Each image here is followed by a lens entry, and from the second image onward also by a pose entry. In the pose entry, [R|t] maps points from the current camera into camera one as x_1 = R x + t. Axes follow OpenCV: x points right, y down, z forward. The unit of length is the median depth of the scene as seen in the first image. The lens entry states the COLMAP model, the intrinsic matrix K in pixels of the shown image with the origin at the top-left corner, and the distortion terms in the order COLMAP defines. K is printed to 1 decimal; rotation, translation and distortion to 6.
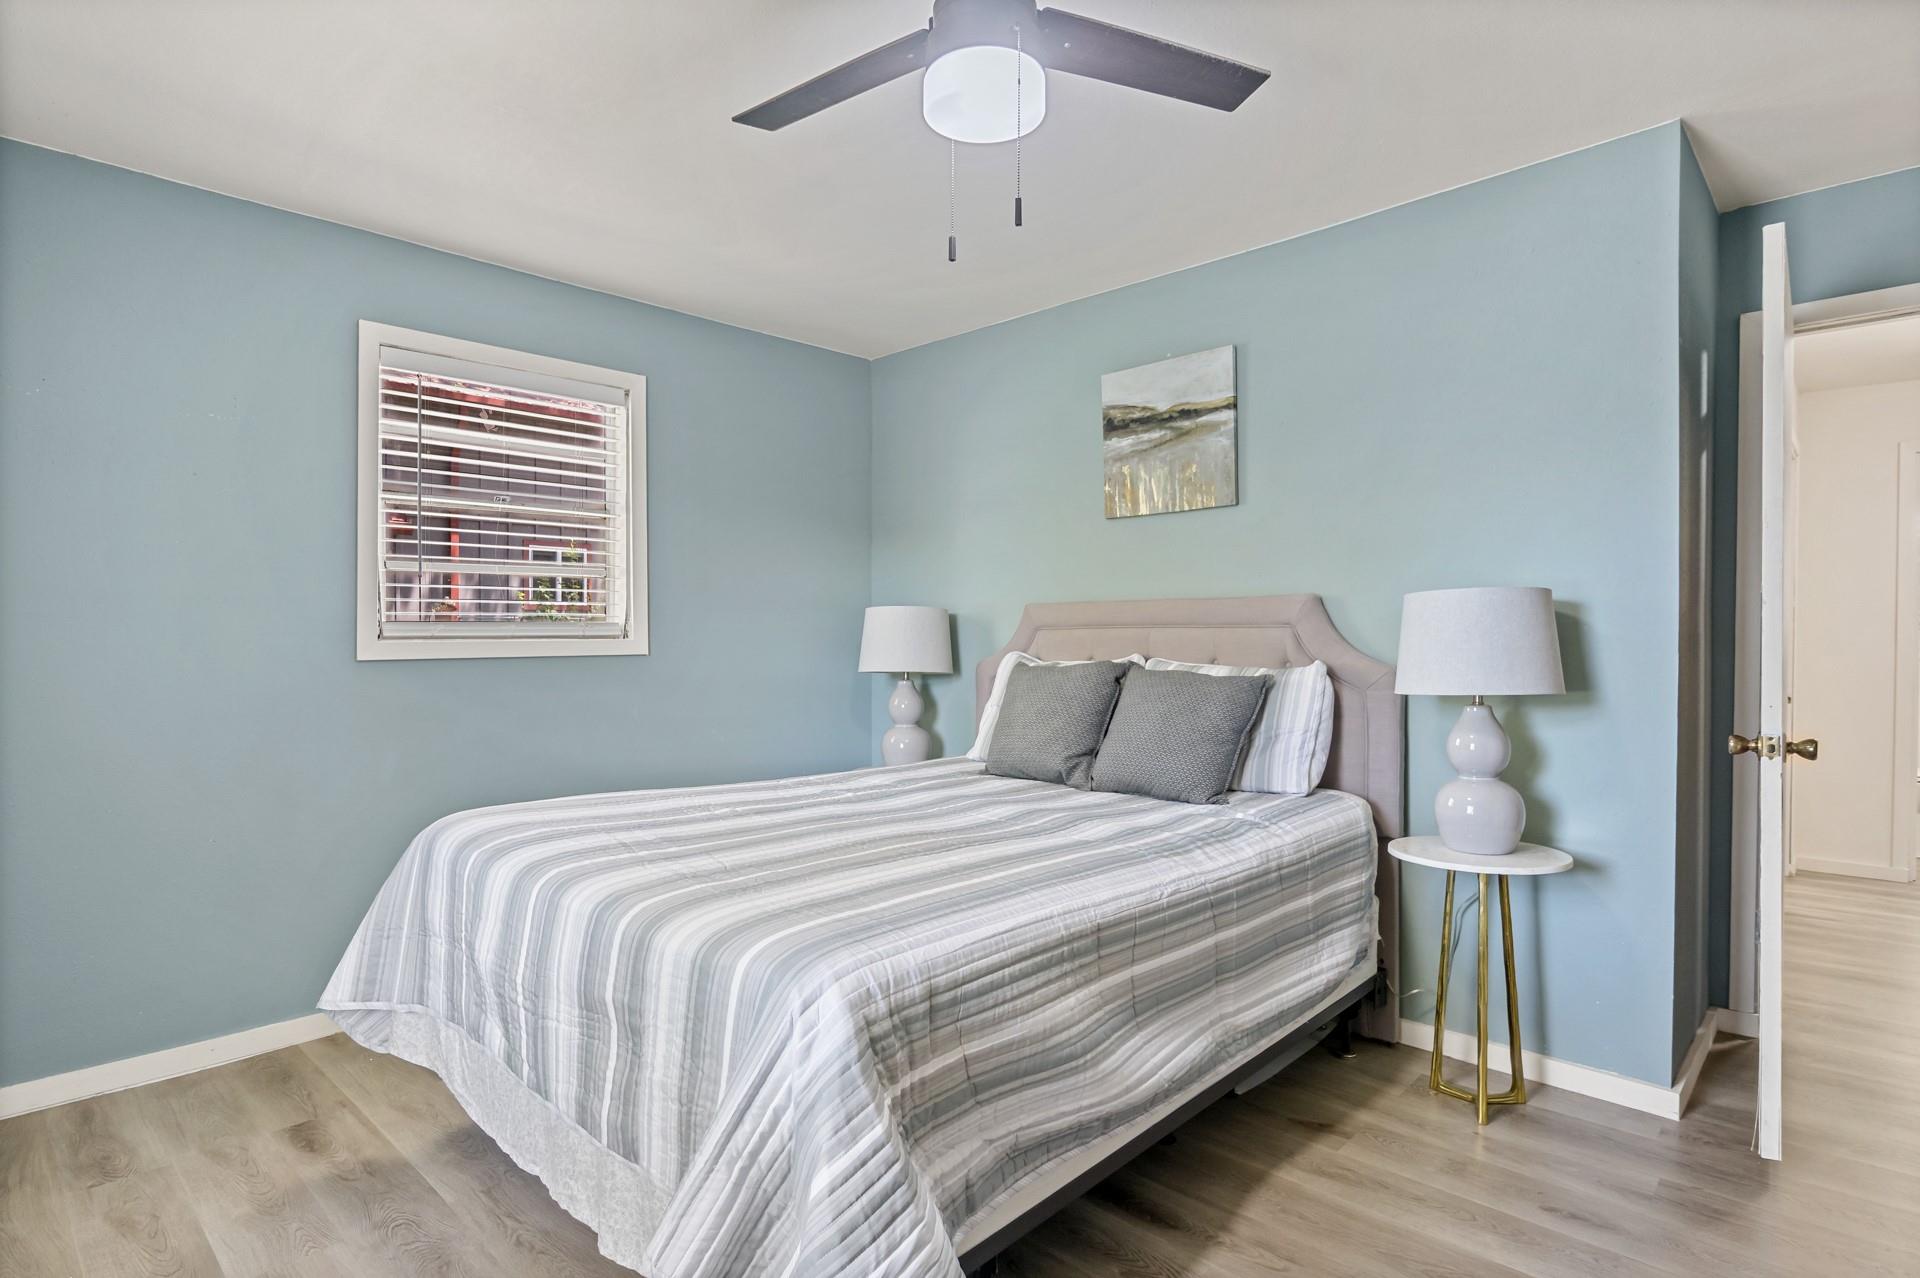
lens RADIAL K [[972.7, 0, 960.9], [0, 972.7, 634.8], [0, 0, 1]] dist [-0.030738, 0.000282]
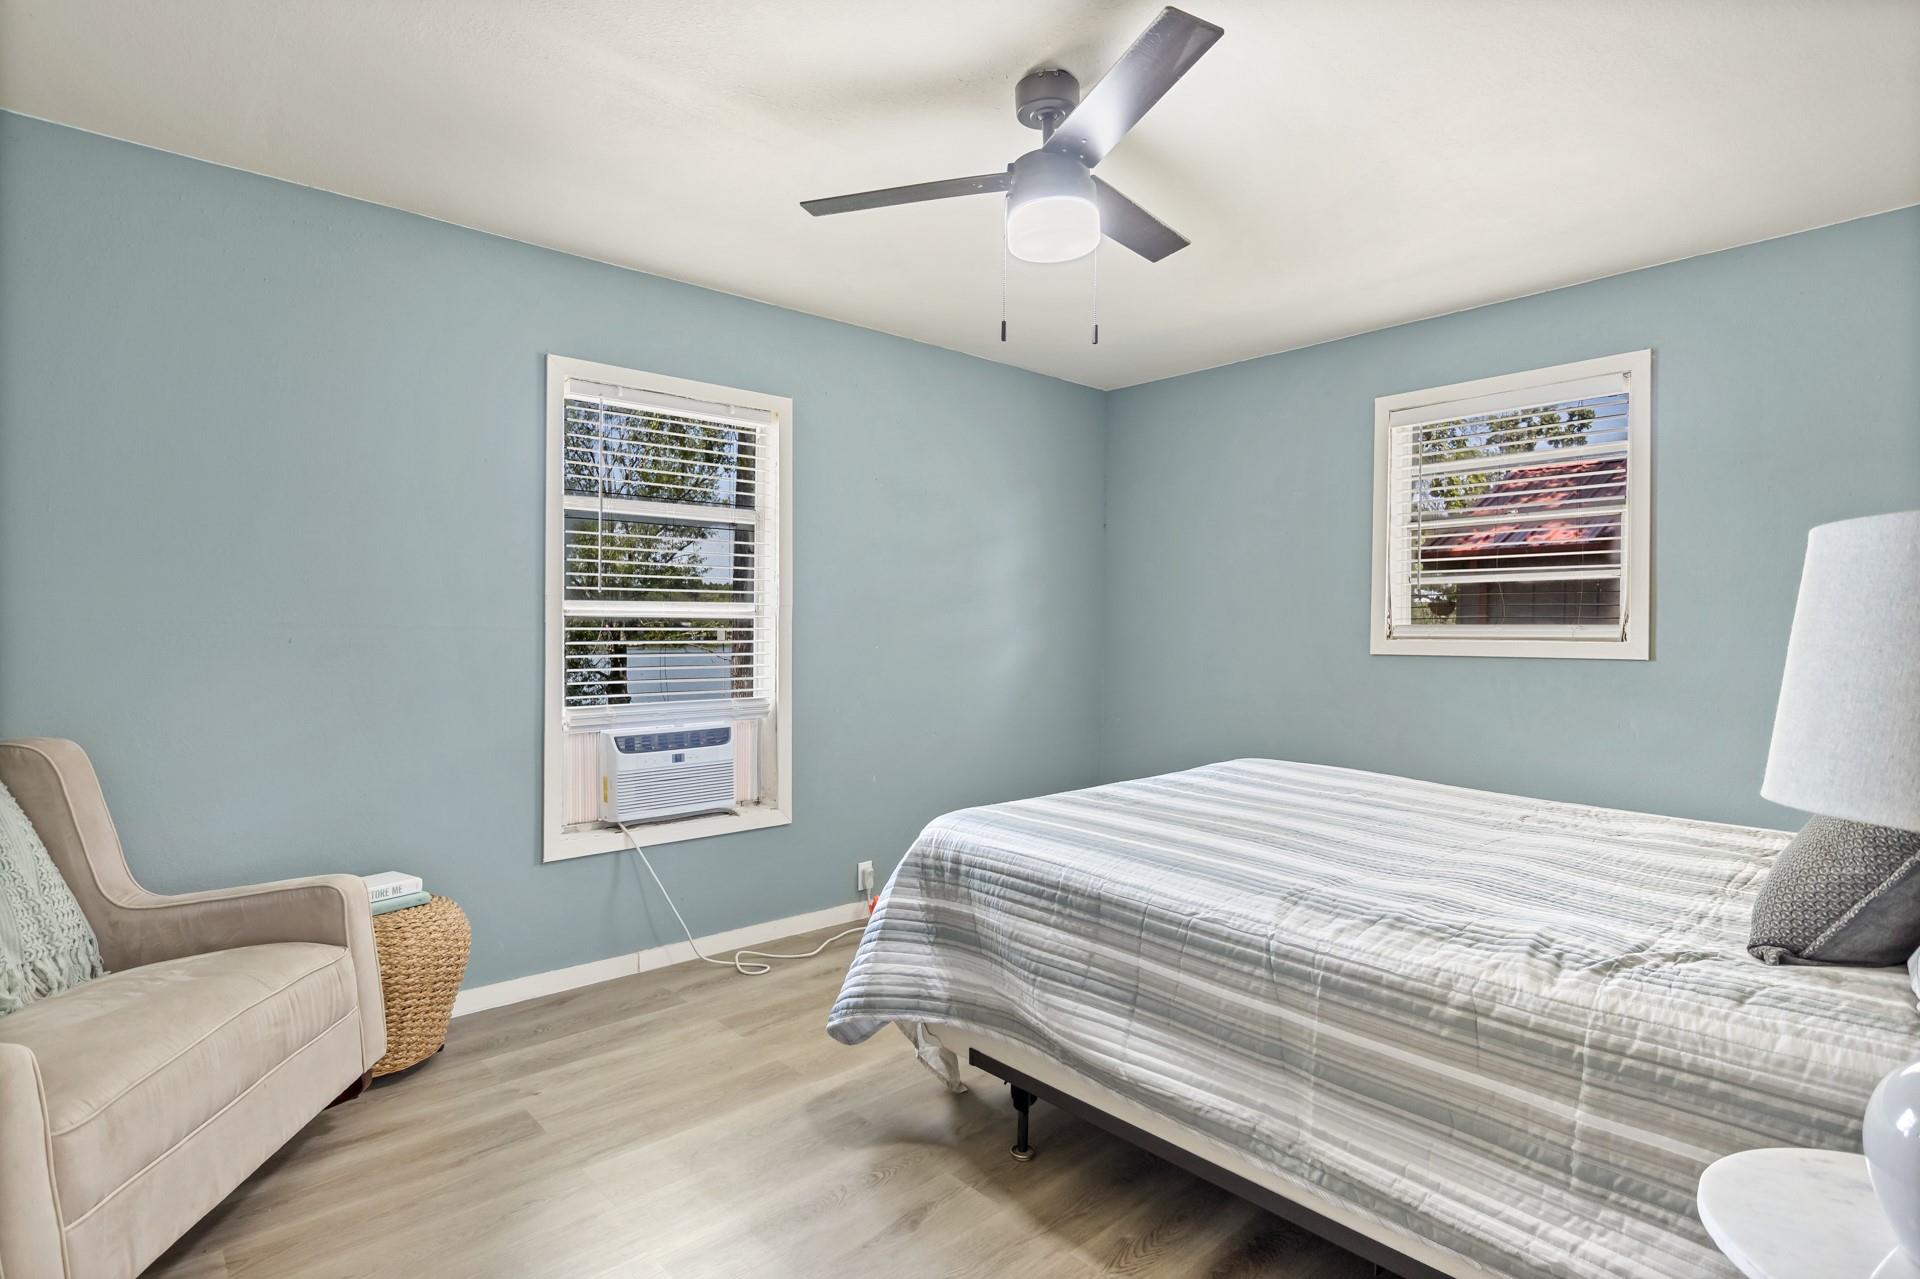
lens RADIAL K [[972.7, 0, 960.9], [0, 972.7, 635.3], [0, 0, 1]] dist [-0.030738, 0.000282]
pose [[-0.092153, 0.002098, -0.995743, 1.280747], [-0.002998, 0.999993, 0.002384, -0.004153], [0.995740, 0.003205, -0.092146, 0.945471]]
